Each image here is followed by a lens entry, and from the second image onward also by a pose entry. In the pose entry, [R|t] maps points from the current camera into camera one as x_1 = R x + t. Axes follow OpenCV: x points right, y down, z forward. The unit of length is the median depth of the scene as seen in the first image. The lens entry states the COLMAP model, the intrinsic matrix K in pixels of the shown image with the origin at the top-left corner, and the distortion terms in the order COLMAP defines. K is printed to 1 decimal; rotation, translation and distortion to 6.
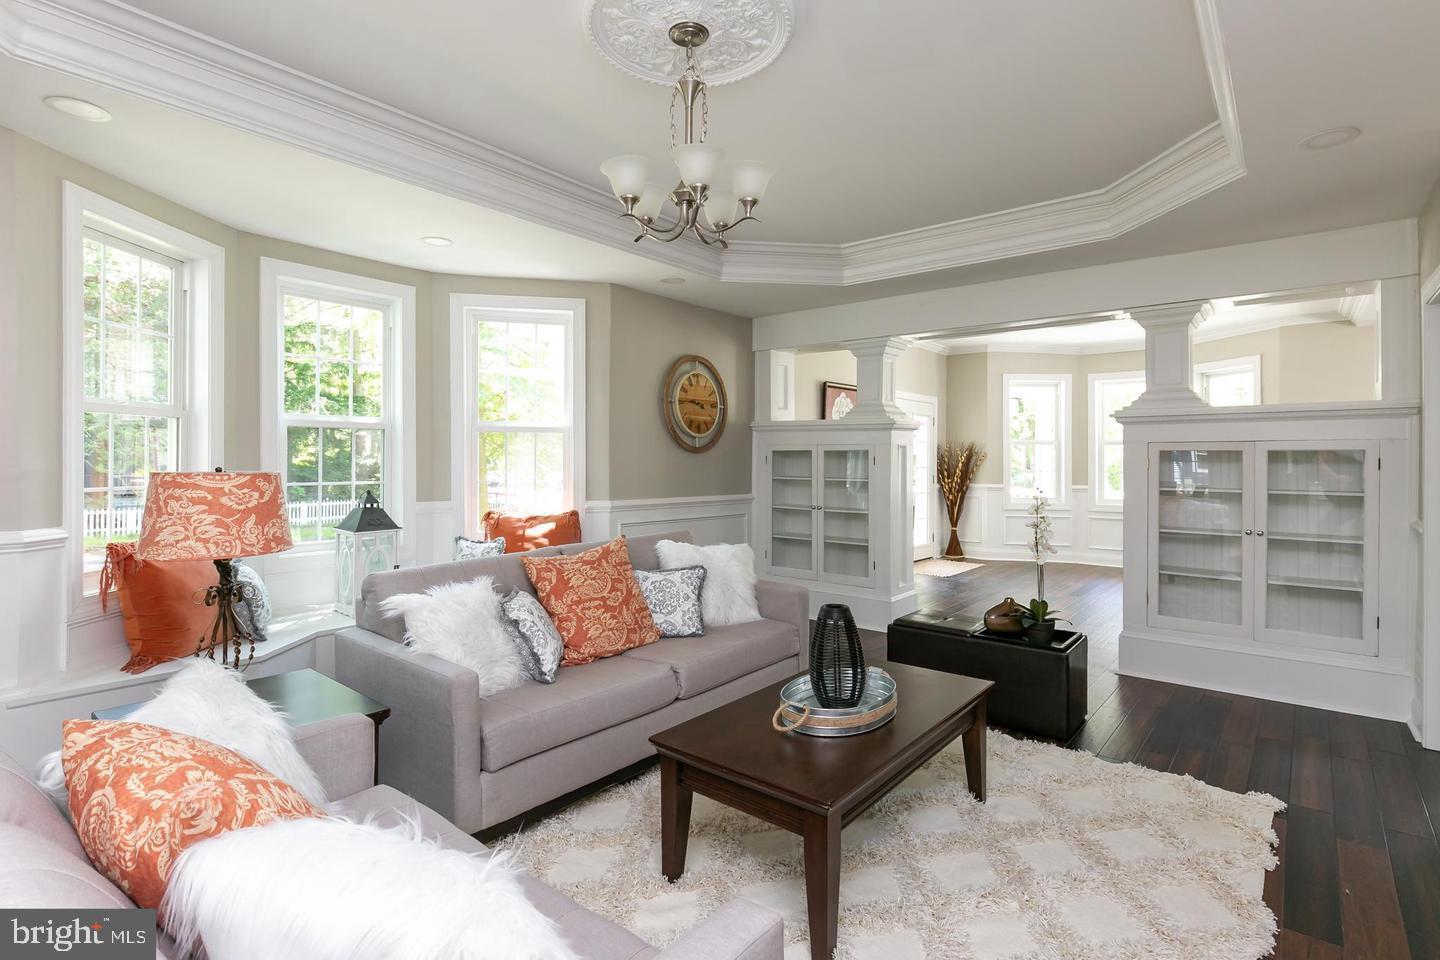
lens RADIAL K [[705.7, 0, 719.3], [0, 705.7, 454.2], [0, 0, 1]] dist [0.000256, -0.000191]
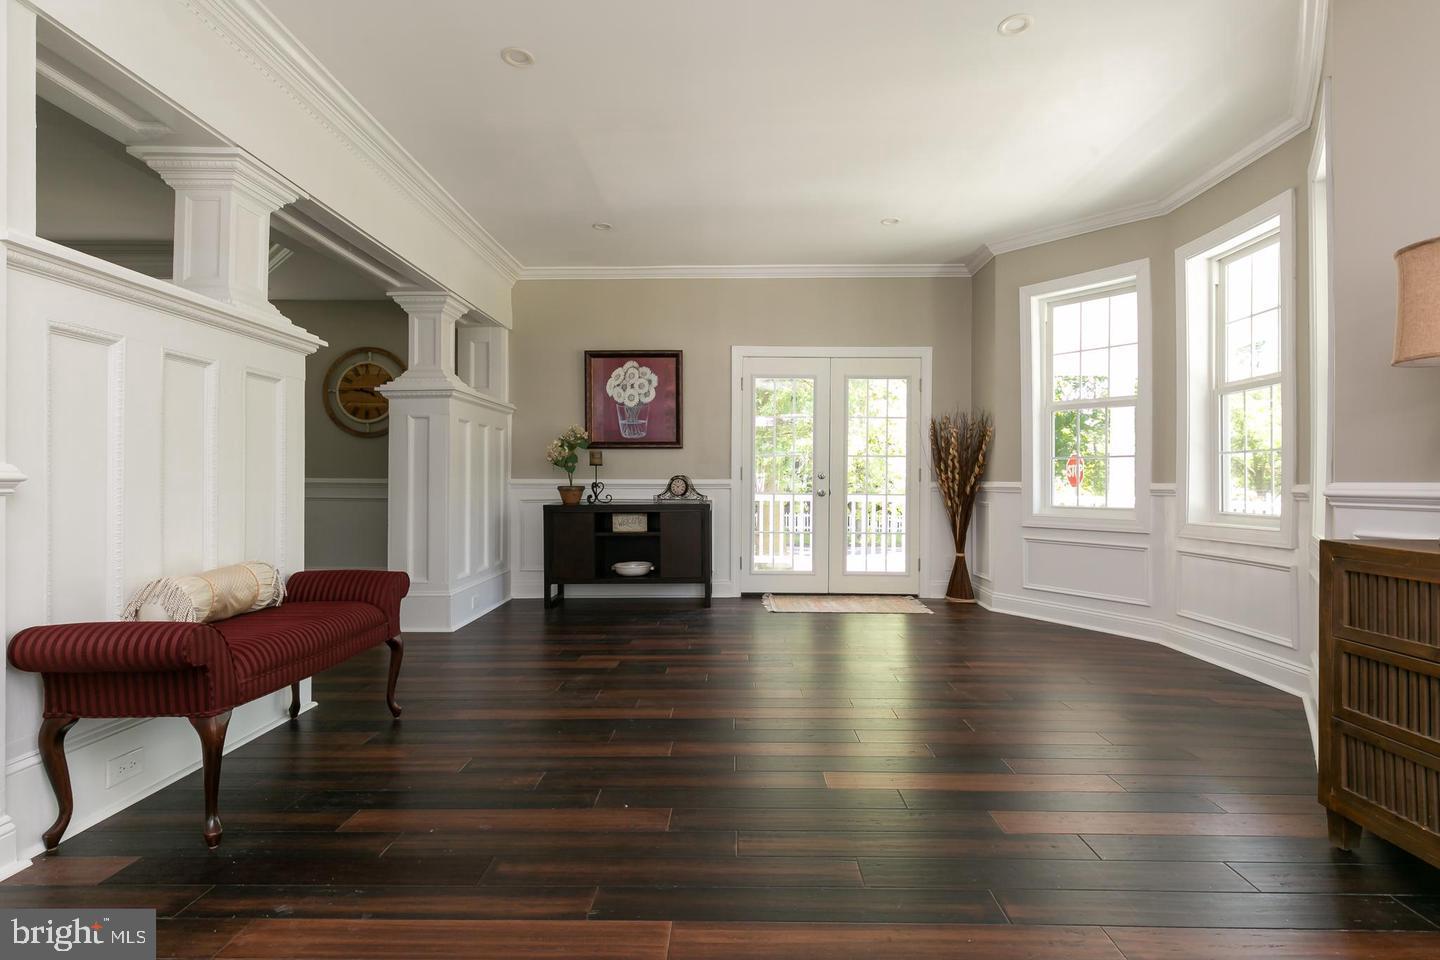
lens RADIAL K [[705.7, 0, 719.3], [0, 705.7, 454.2], [0, 0, 1]] dist [0.000256, -0.000191]
pose [[0.625487, -0.009723, -0.780174, 1.389583], [0.005991, 0.999953, -0.007658, 0.042821], [0.780211, 0.000116, 0.625516, 0.903586]]
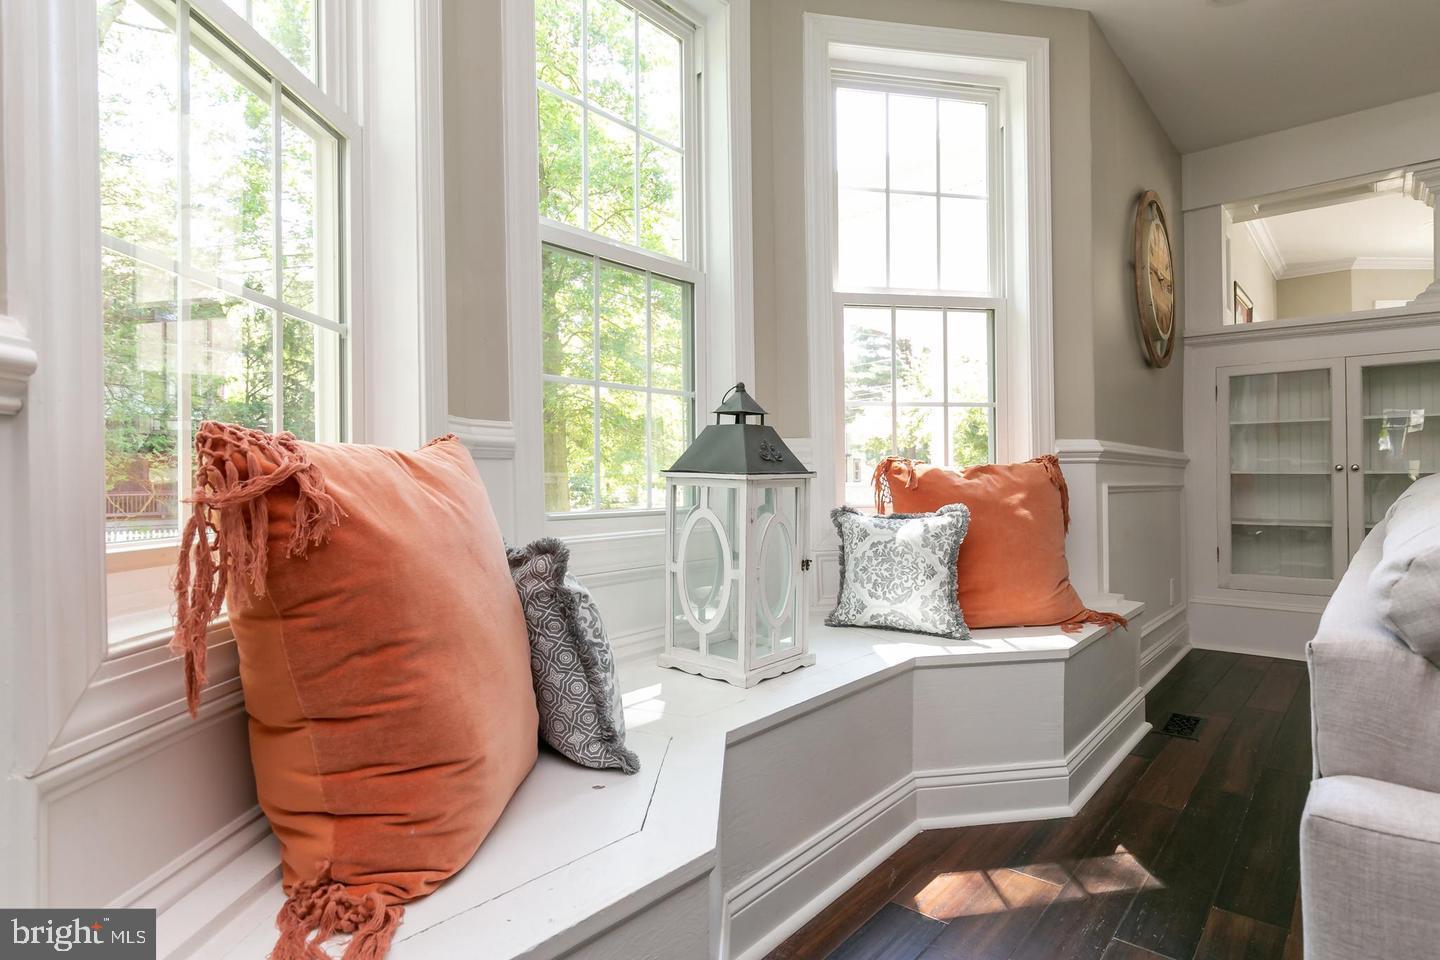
lens RADIAL K [[758.6, 0, 720.0], [0, 758.6, 480.0], [0, 0, 1]] dist [0.002976, 0.000615]
pose [[0.999772, -0.013941, -0.016176, -0.434342], [0.014013, 0.999893, 0.004315, 0.092410], [0.016114, -0.004541, 0.999860, 0.470789]]
